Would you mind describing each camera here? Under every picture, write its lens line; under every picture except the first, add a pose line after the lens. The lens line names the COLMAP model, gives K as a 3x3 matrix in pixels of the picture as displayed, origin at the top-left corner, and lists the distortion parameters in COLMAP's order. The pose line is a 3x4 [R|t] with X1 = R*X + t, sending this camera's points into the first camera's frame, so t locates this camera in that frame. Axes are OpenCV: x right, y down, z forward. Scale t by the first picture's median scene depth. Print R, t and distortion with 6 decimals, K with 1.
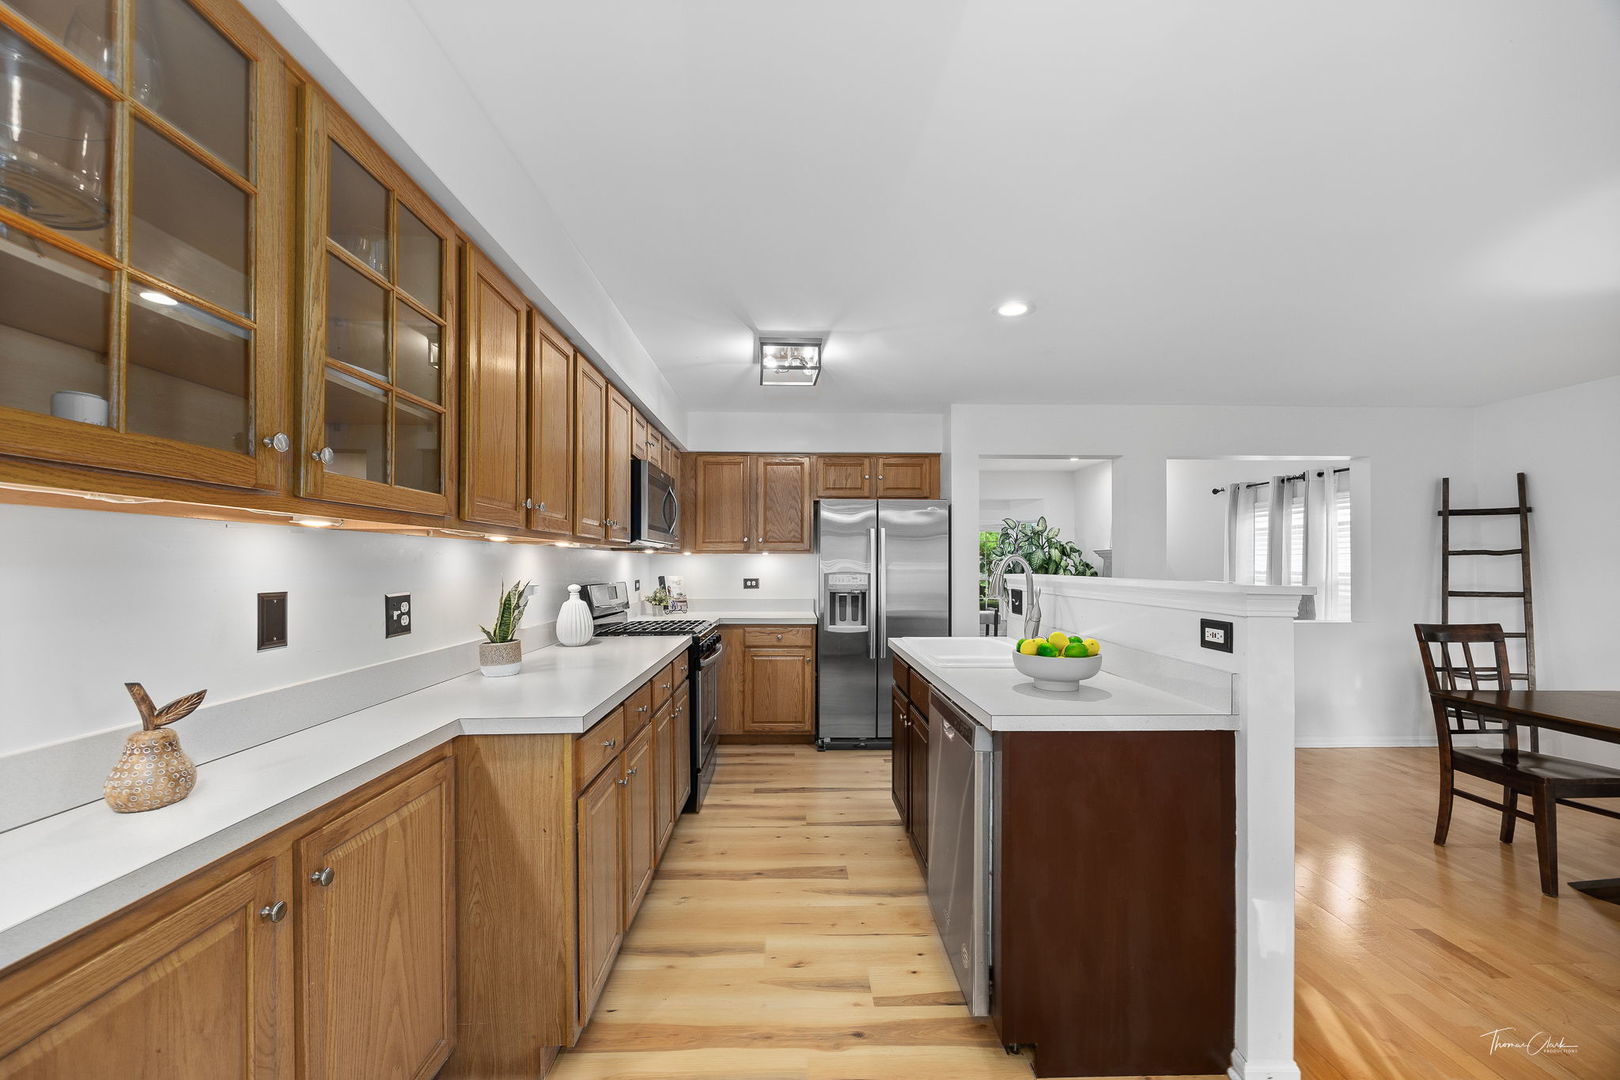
lens RADIAL K [[632.7, 0, 805.0], [0, 632.7, 560.5], [0, 0, 1]] dist [0.001561, -0.000219]
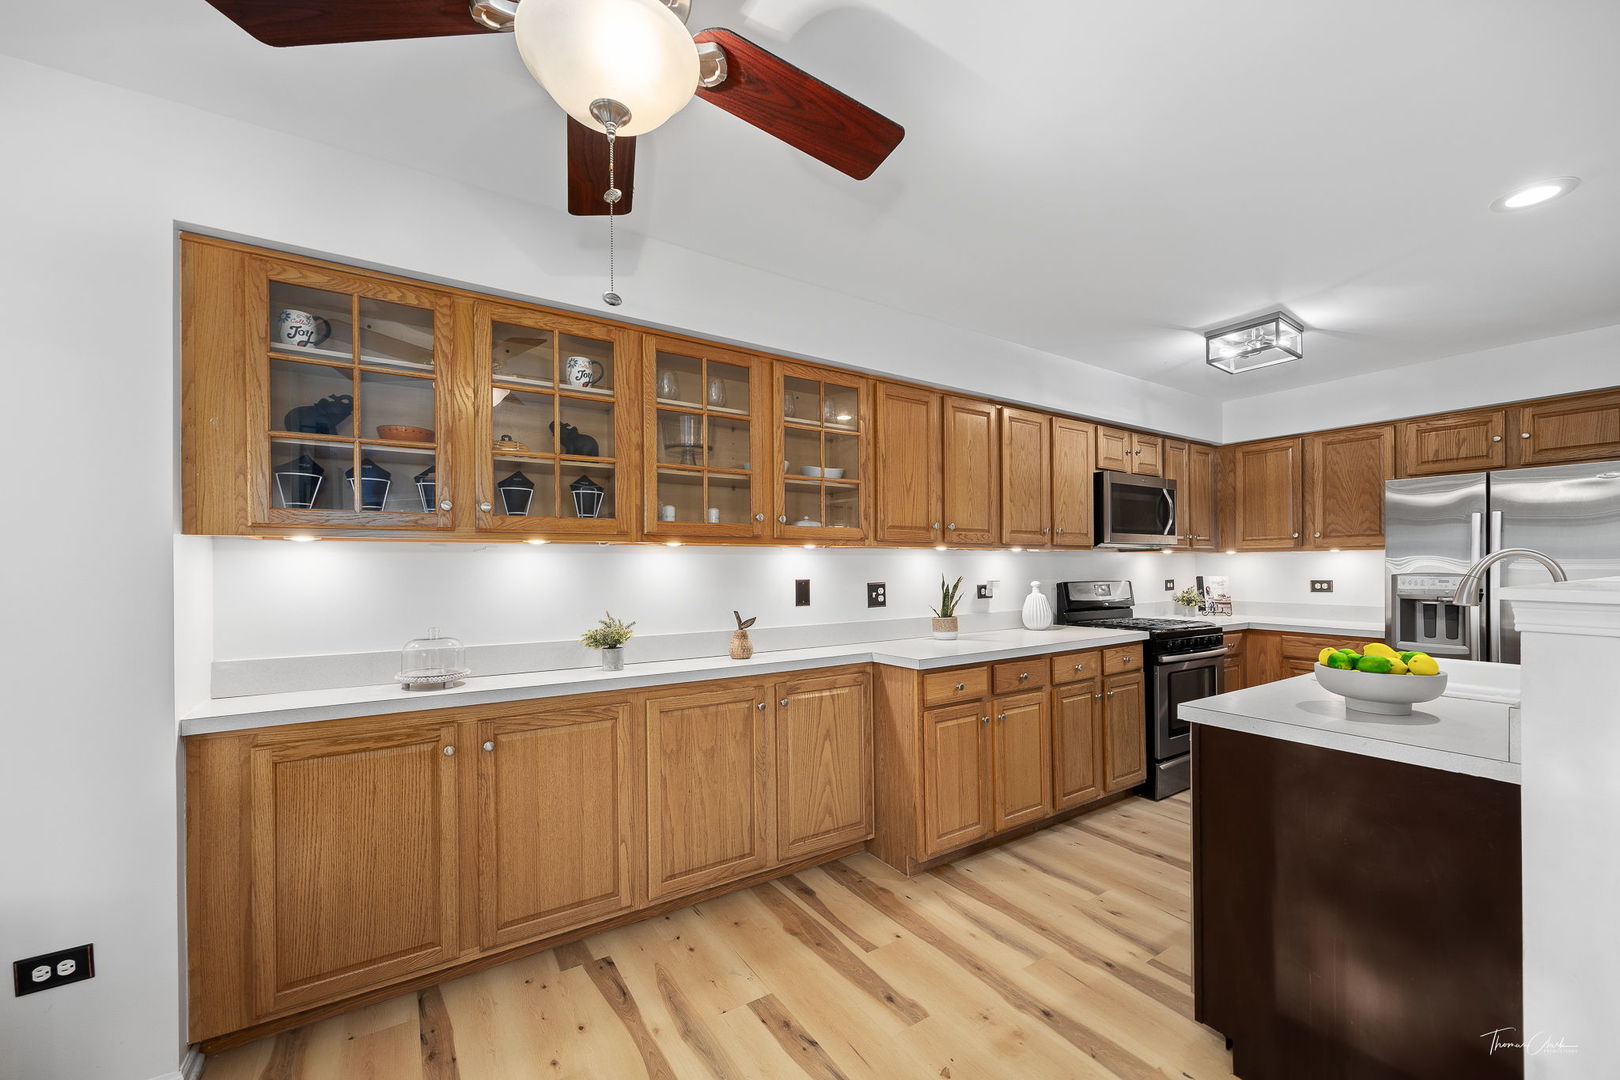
lens RADIAL K [[632.7, 0, 802.9], [0, 632.7, 567.1], [0, 0, 1]] dist [0.001561, -0.000219]
pose [[0.527980, -0.004005, -0.849247, 0.421343], [0.011517, 0.999931, 0.002444, 0.001707], [0.849179, -0.011071, 0.527989, -0.050187]]
